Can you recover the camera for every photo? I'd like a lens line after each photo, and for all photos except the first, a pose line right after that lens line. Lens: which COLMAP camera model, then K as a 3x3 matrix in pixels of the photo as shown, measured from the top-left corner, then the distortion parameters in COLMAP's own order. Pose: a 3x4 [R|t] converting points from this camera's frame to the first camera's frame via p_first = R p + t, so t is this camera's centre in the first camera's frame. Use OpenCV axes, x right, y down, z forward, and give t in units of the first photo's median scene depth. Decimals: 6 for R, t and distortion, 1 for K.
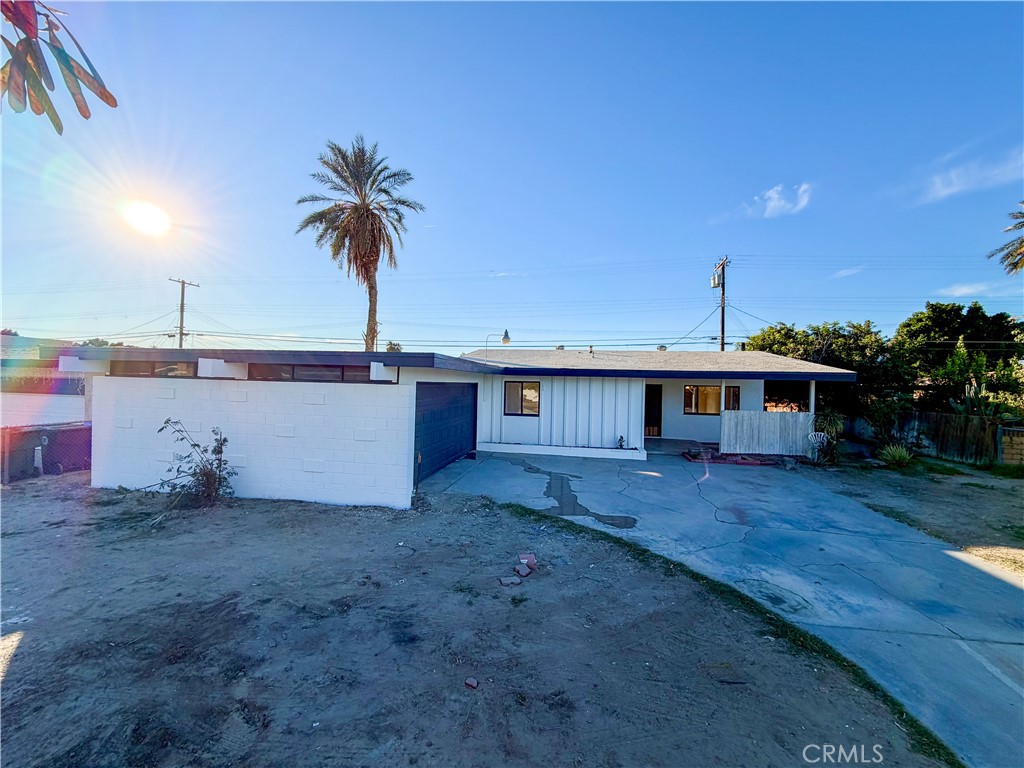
lens RADIAL K [[409.9, 0, 512.8], [0, 409.9, 384.0], [0, 0, 1]] dist [0.000870, 0.000811]
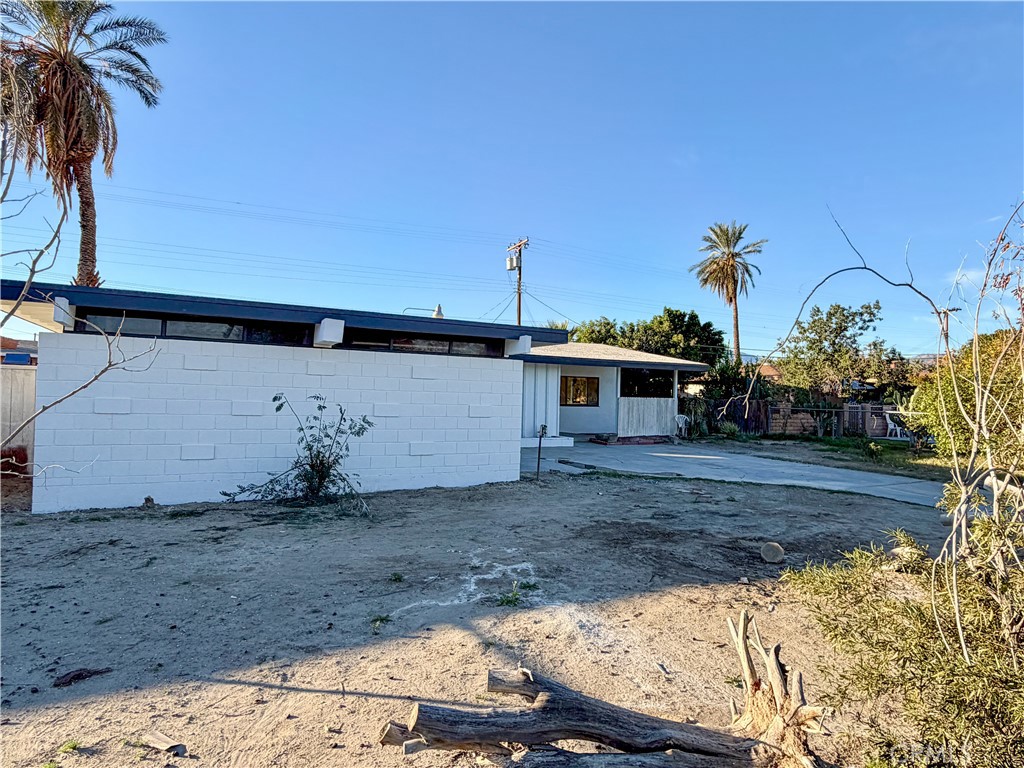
lens RADIAL K [[596.7, 0, 512.1], [0, 596.7, 384.6], [0, 0, 1]] dist [0.004981, 0.000707]
pose [[0.800242, 0.007733, 0.599627, -0.359286], [-0.007852, 0.999966, -0.002416, 0.020326], [-0.599626, -0.002775, 0.800276, -0.045803]]
